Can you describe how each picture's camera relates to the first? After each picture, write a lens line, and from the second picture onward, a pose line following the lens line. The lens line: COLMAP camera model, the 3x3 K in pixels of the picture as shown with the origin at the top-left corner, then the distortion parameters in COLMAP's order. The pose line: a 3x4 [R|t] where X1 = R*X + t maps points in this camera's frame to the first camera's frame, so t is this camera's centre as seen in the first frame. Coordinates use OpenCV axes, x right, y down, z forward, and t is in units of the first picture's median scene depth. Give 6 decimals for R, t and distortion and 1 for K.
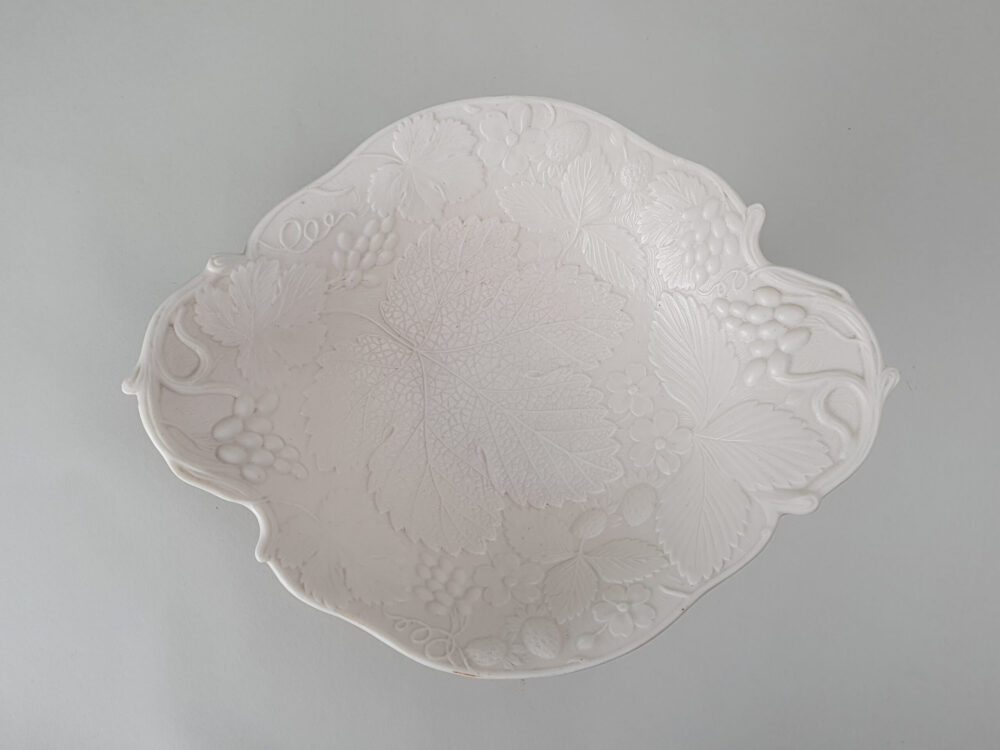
lens RADIAL K [[808.6, 0, 514.0], [0, 808.6, 375.1], [0, 0, 1]] dist [-0.003471, -0.049808]
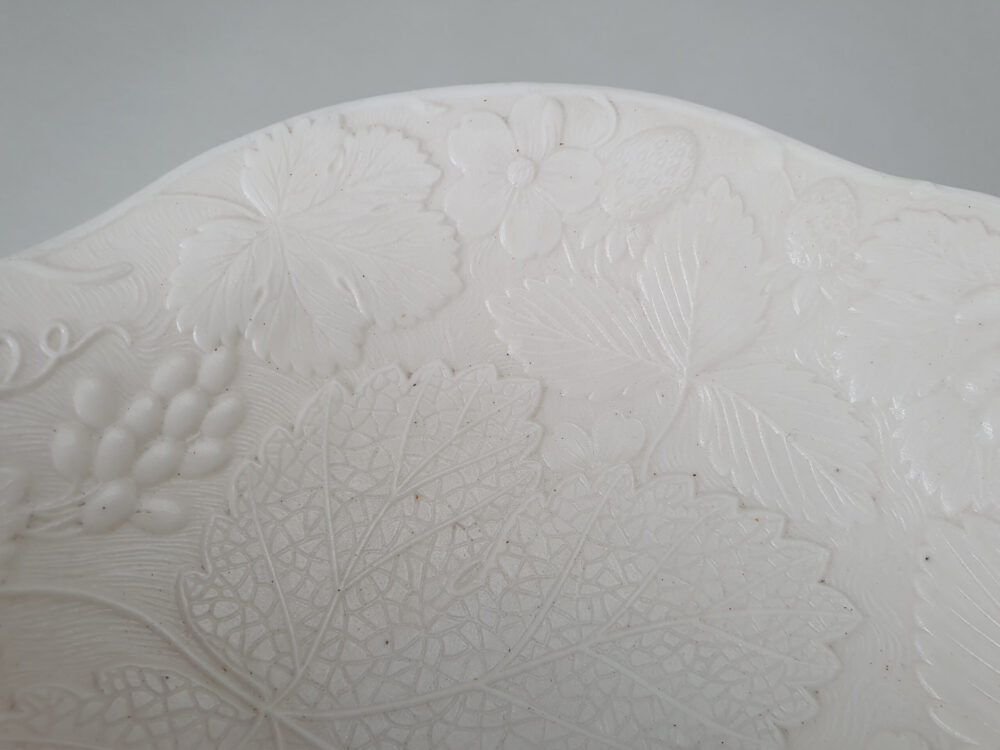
lens RADIAL K [[808.6, 0, 514.0], [0, 808.6, 375.1], [0, 0, 1]] dist [-0.003471, -0.049808]
pose [[0.999660, -0.025253, 0.006544, -0.011269], [0.025366, 0.882358, -0.469895, 0.008238], [0.006092, 0.469901, 0.882698, 0.628437]]
